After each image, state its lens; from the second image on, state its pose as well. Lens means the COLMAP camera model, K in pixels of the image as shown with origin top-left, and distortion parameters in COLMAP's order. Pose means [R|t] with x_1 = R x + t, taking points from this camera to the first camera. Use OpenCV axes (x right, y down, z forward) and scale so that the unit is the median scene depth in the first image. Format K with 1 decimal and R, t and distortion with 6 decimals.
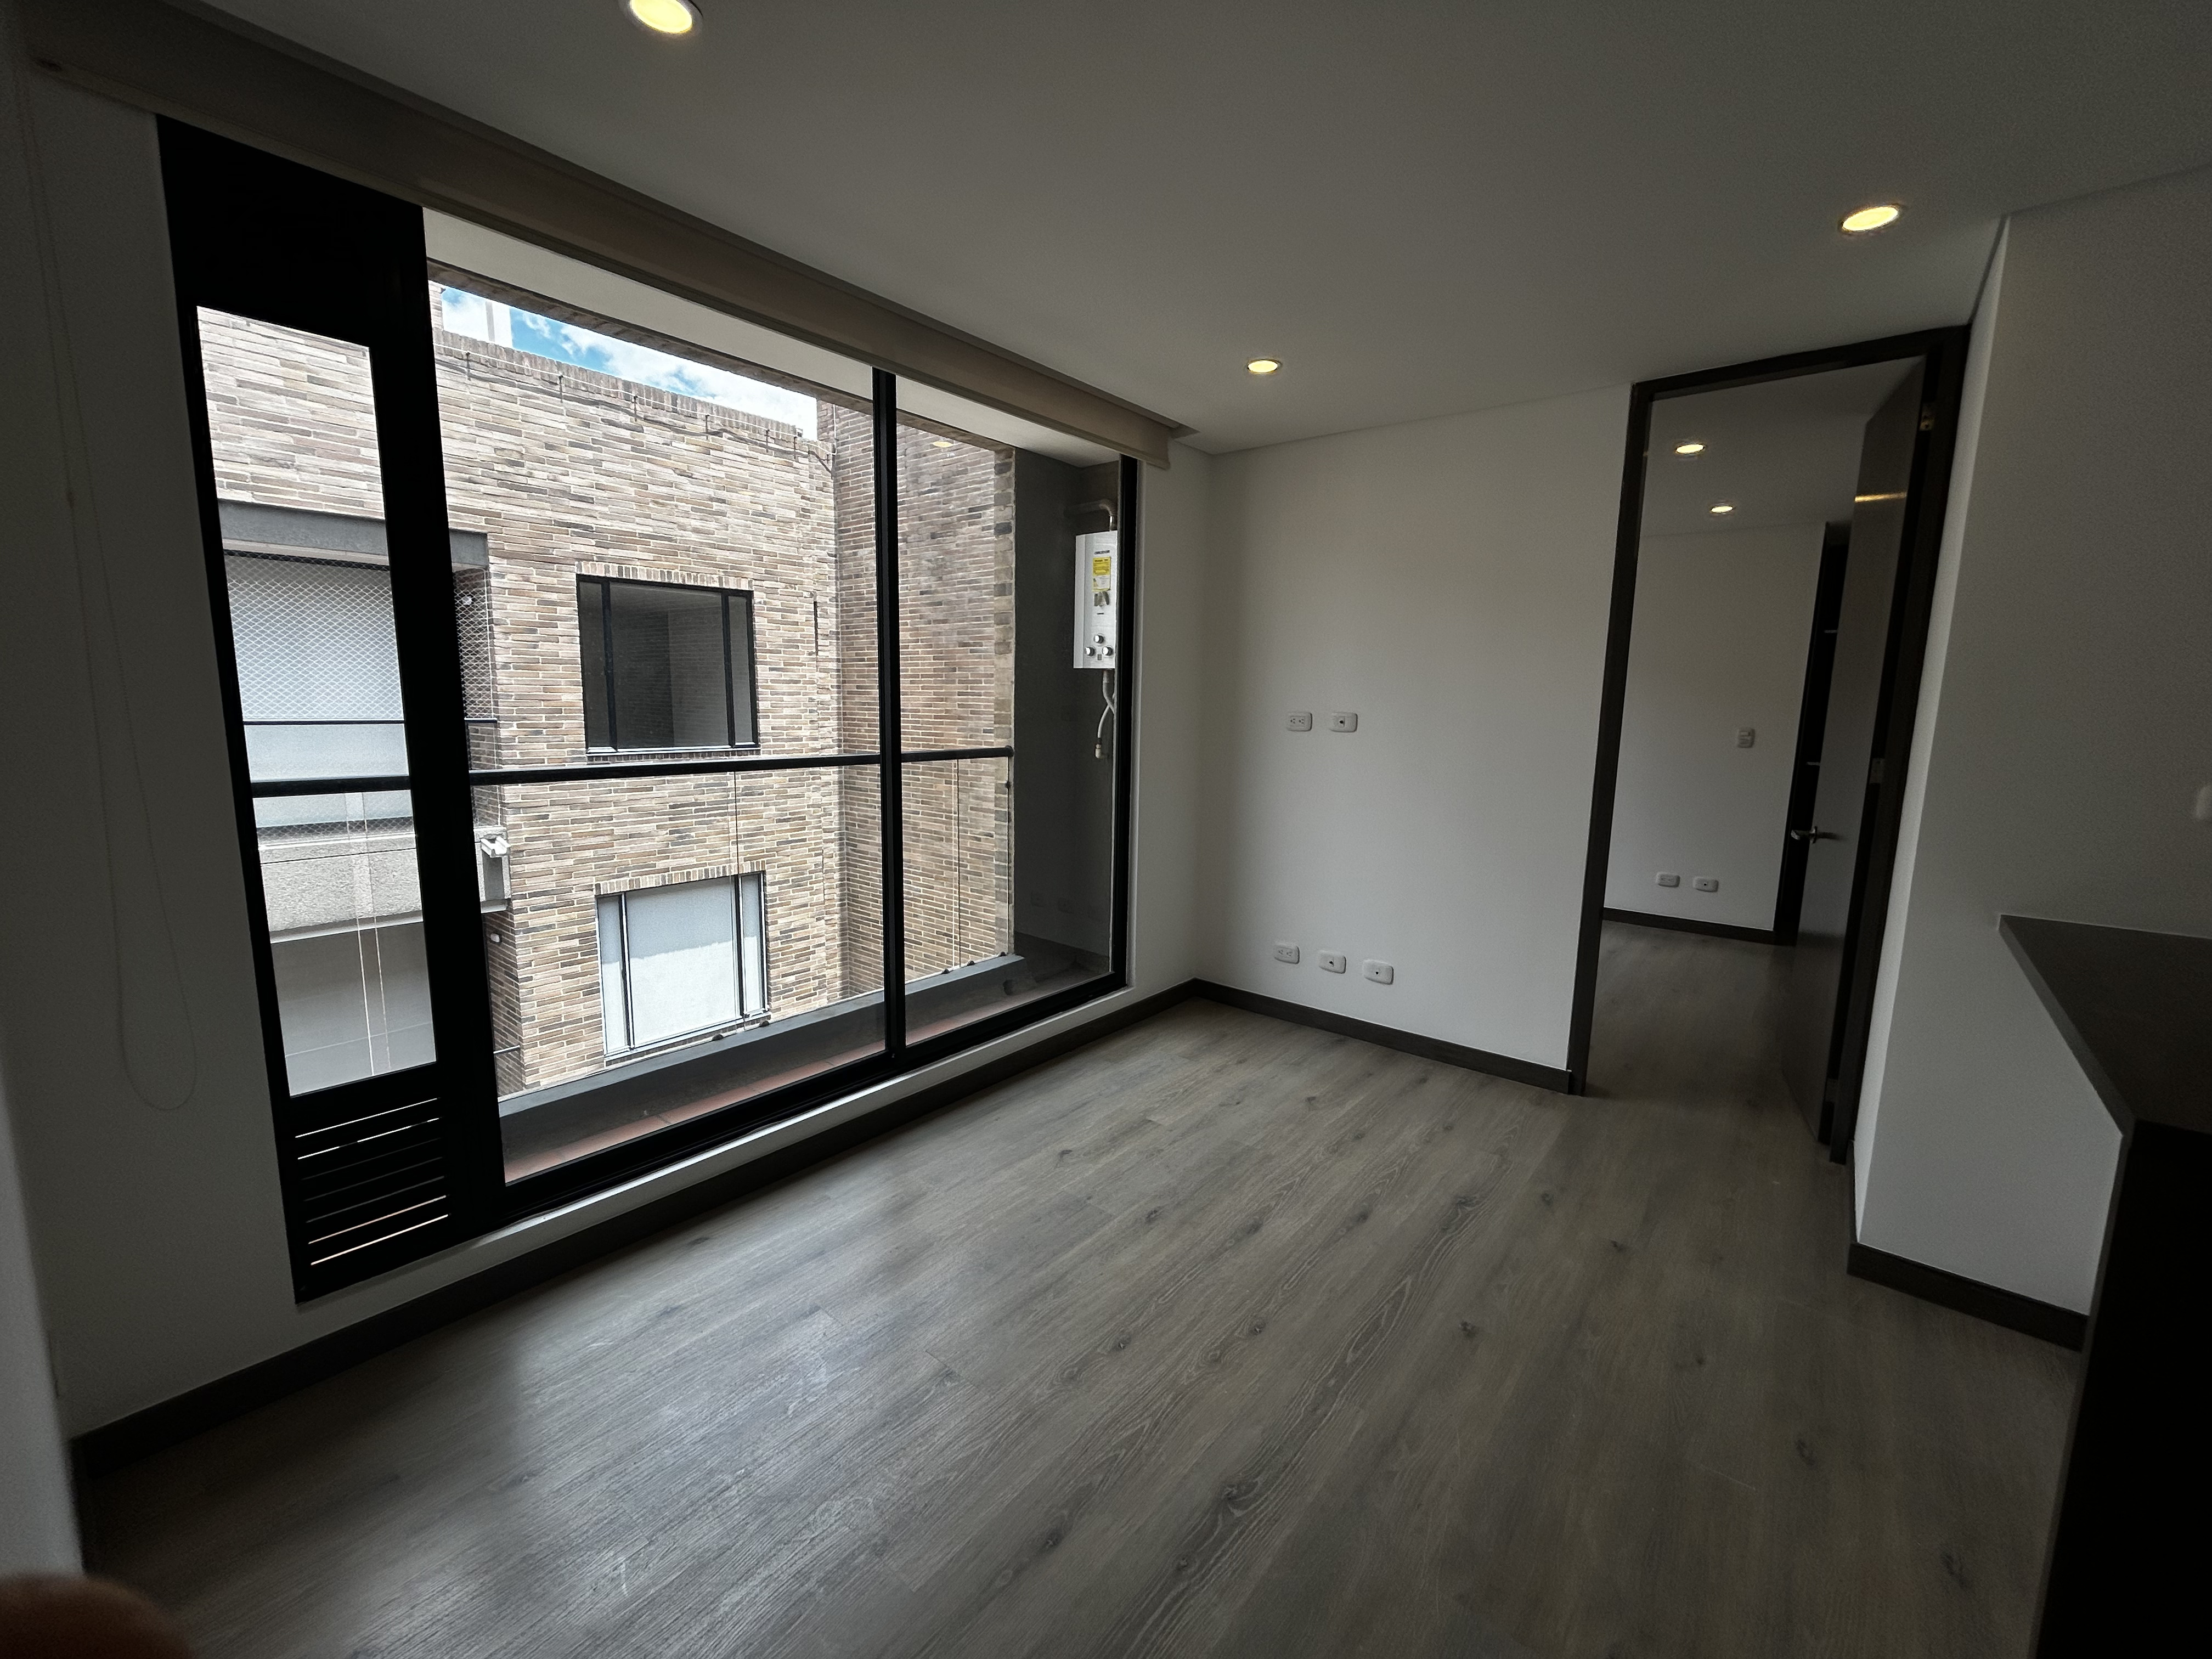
lens RADIAL K [[898.9, 0, 1109.8], [0, 898.9, 827.1], [0, 0, 1]] dist [-0.001930, 0.001389]
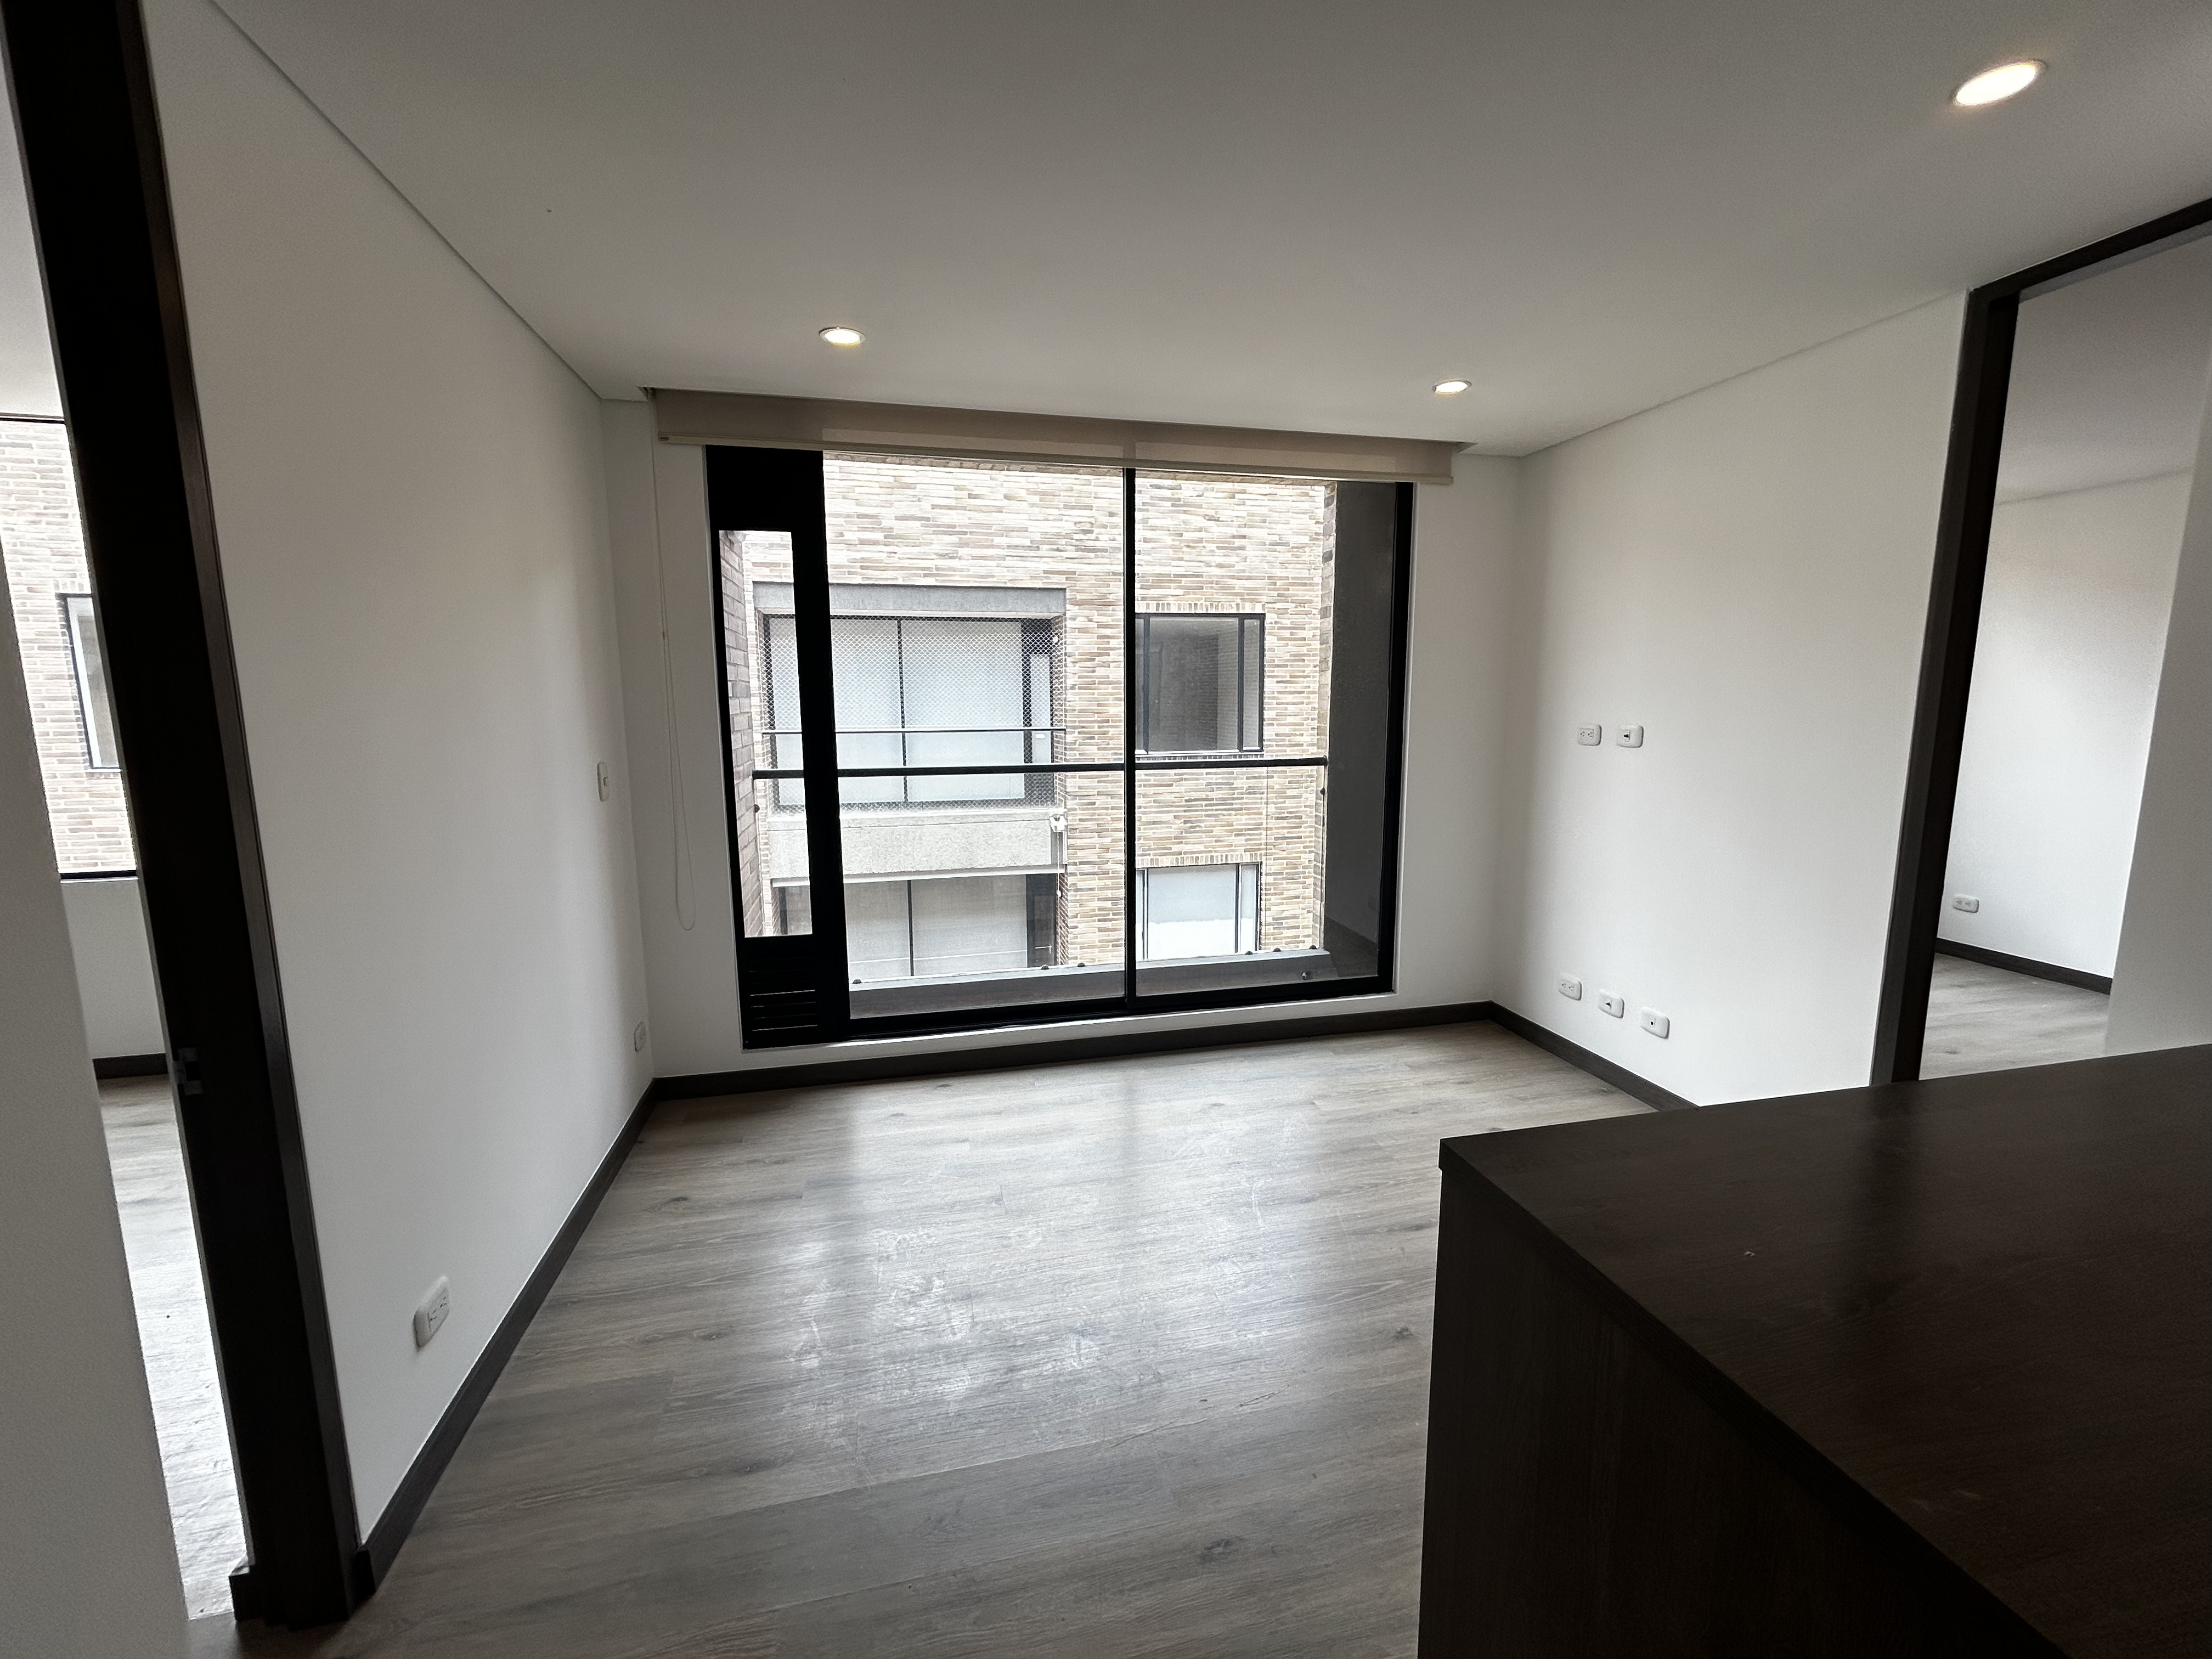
lens RADIAL K [[898.9, 0, 1109.8], [0, 898.9, 827.1], [0, 0, 1]] dist [-0.001930, 0.001389]
pose [[0.793694, 0.065827, -0.604745, 0.179348], [-0.068217, 0.997489, 0.019046, -0.003980], [0.604480, 0.026137, 0.796191, -0.009158]]
